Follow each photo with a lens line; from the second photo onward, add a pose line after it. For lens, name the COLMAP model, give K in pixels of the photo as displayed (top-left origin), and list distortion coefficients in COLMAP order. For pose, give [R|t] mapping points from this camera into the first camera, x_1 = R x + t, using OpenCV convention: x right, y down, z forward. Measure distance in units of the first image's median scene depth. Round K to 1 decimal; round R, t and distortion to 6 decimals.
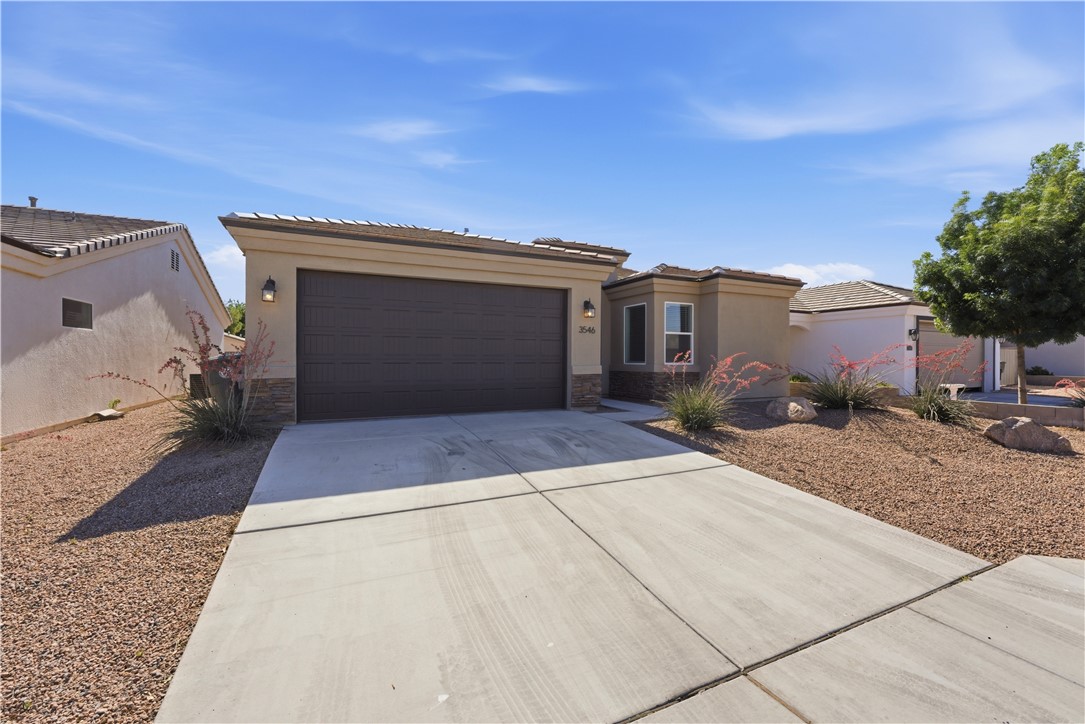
lens RADIAL K [[446.9, 0, 535.9], [0, 446.9, 363.2], [0, 0, 1]] dist [-0.000632, 0.000152]
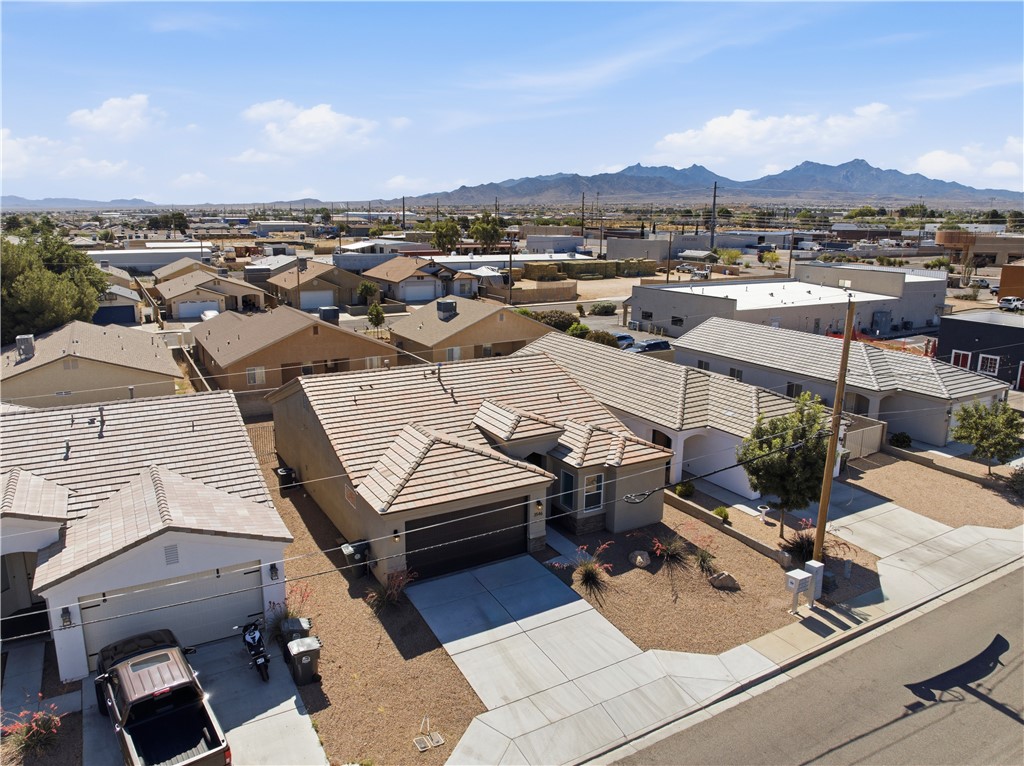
lens RADIAL K [[715.9, 0, 512.0], [0, 715.9, 383.0], [0, 0, 1]] dist [0.000004, -0.000133]
pose [[0.996173, -0.016425, 0.085846, -0.235893], [-0.002155, 0.977269, 0.211993, -1.220669], [-0.087376, -0.211367, 0.973493, -1.731496]]
